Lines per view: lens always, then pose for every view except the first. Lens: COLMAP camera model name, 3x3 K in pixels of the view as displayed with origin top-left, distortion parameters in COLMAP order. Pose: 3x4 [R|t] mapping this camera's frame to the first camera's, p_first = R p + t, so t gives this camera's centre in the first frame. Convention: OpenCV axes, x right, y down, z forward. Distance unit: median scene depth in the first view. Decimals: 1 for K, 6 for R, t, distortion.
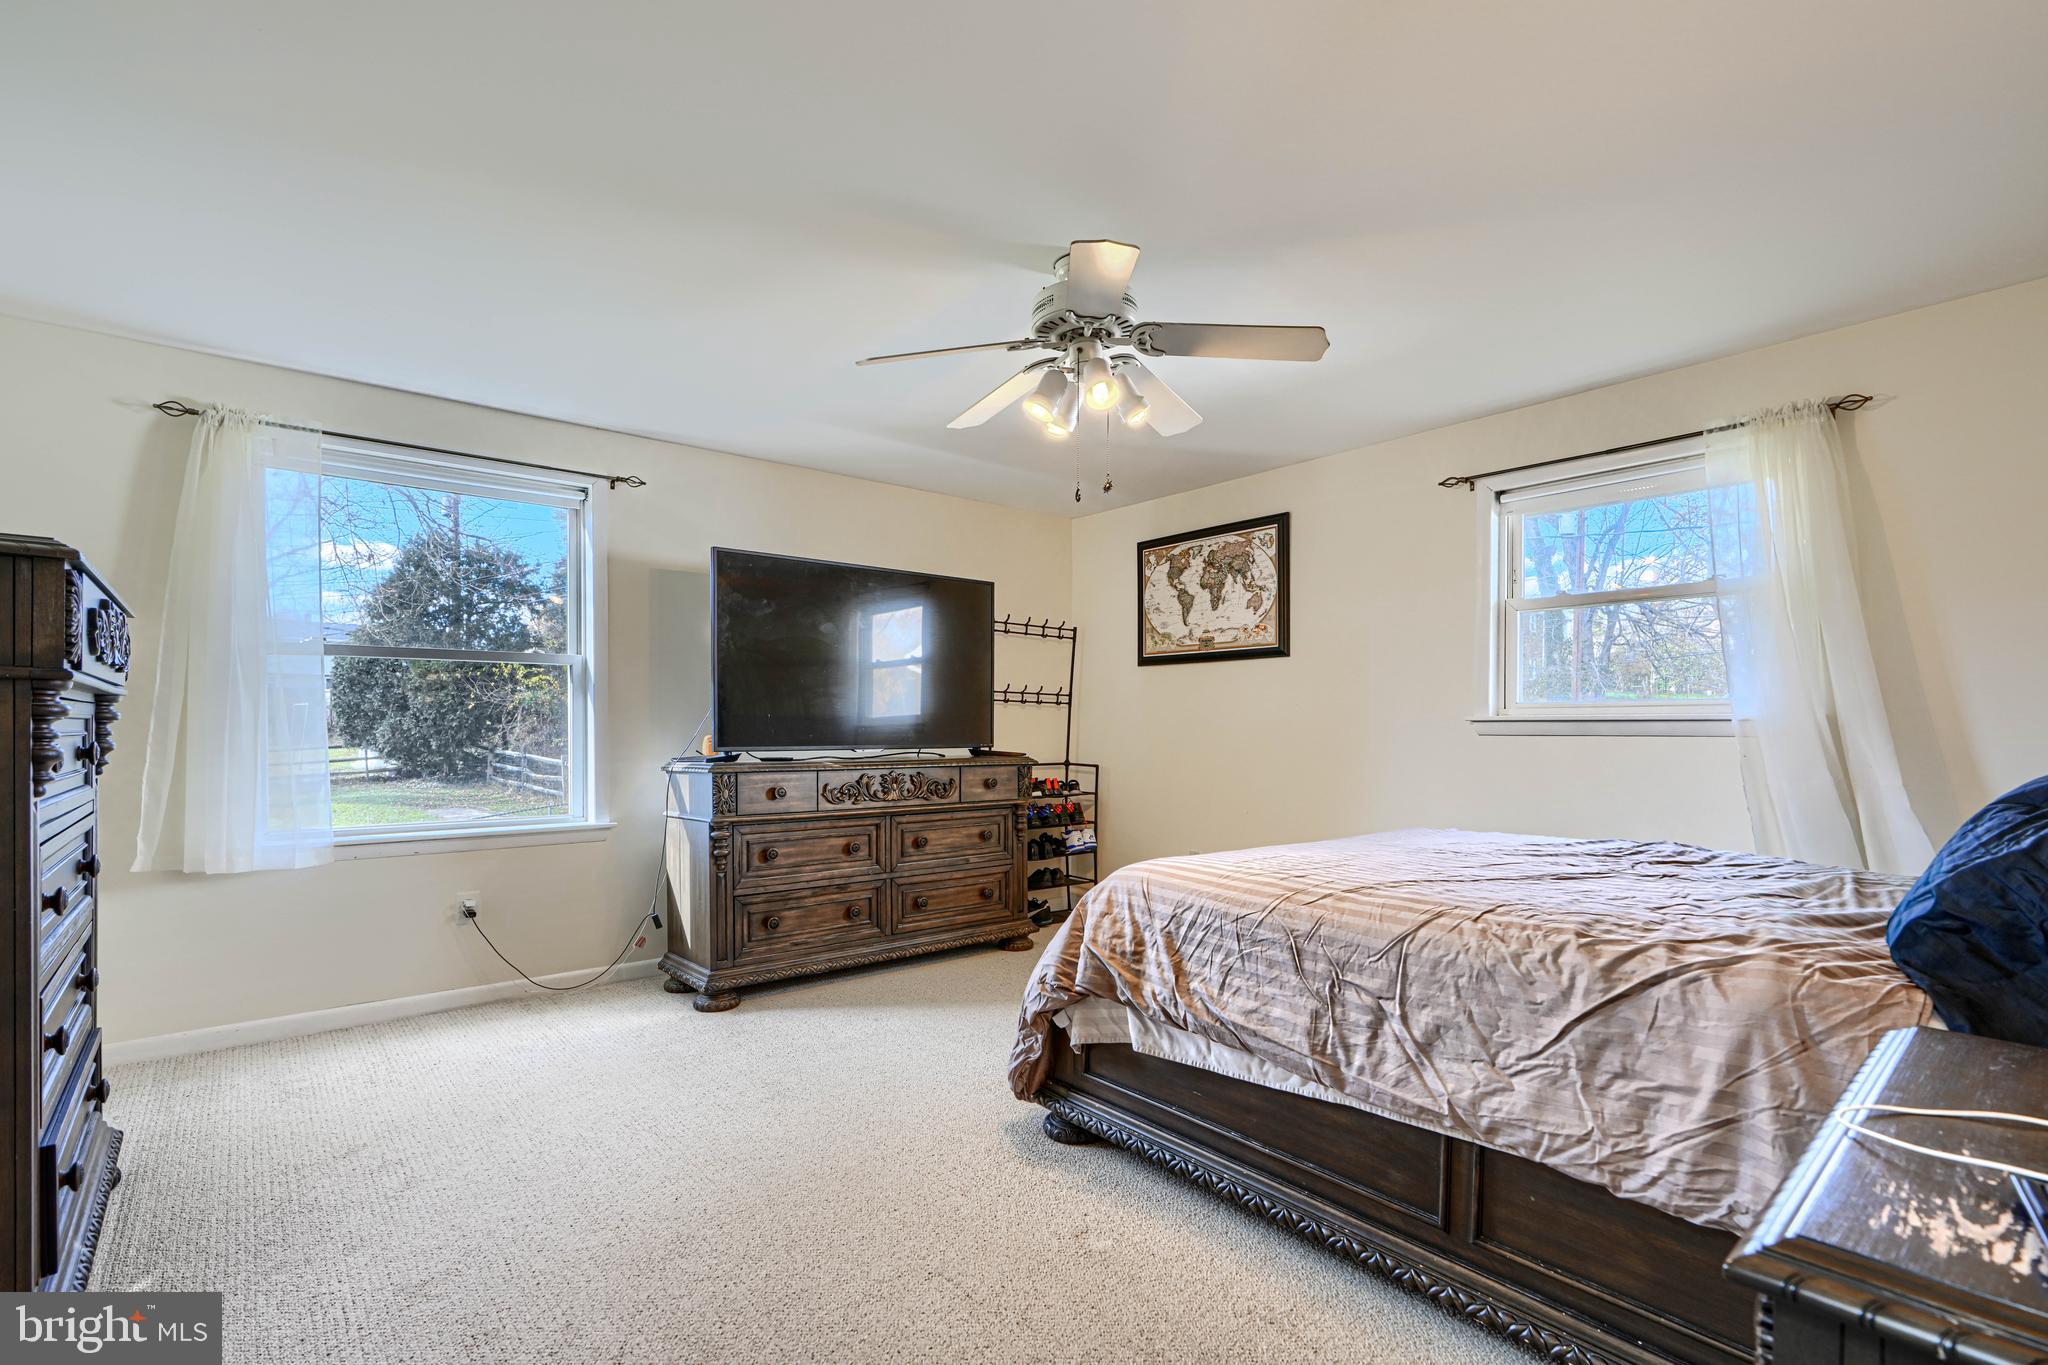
lens RADIAL K [[929.7, 0, 1024.7], [0, 929.7, 701.2], [0, 0, 1]] dist [-0.001143, -0.000236]
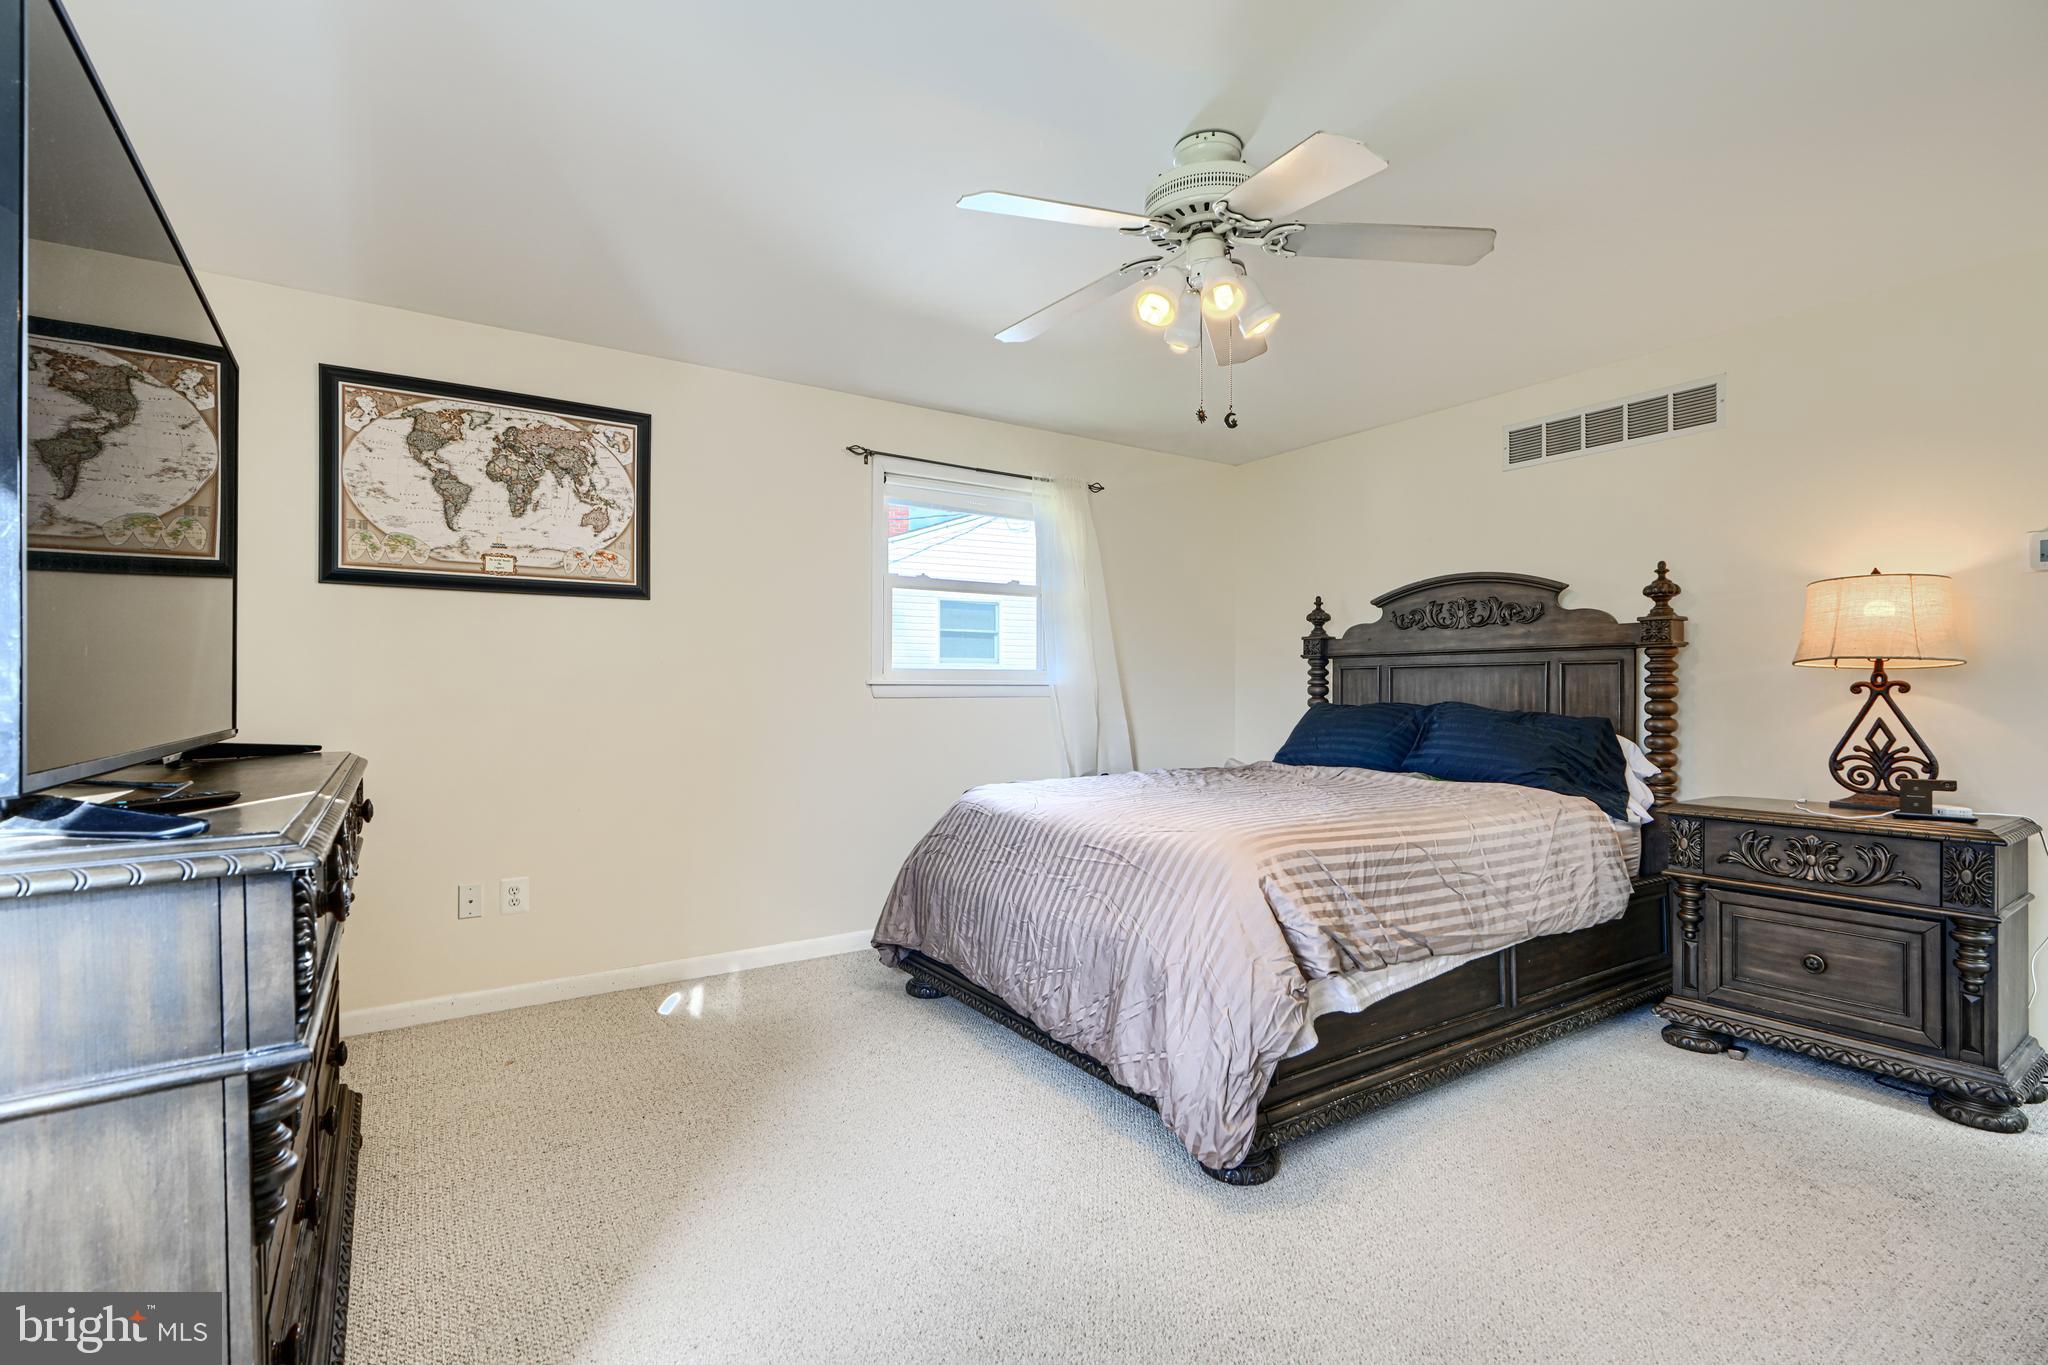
lens RADIAL K [[929.7, 0, 1023.0], [0, 929.7, 690.0], [0, 0, 1]] dist [-0.001143, -0.000236]
pose [[0.117557, 0.005944, 0.993048, -0.428873], [-0.023694, 0.999714, -0.003179, 0.021381], [-0.992783, -0.023155, 0.117664, 0.561541]]
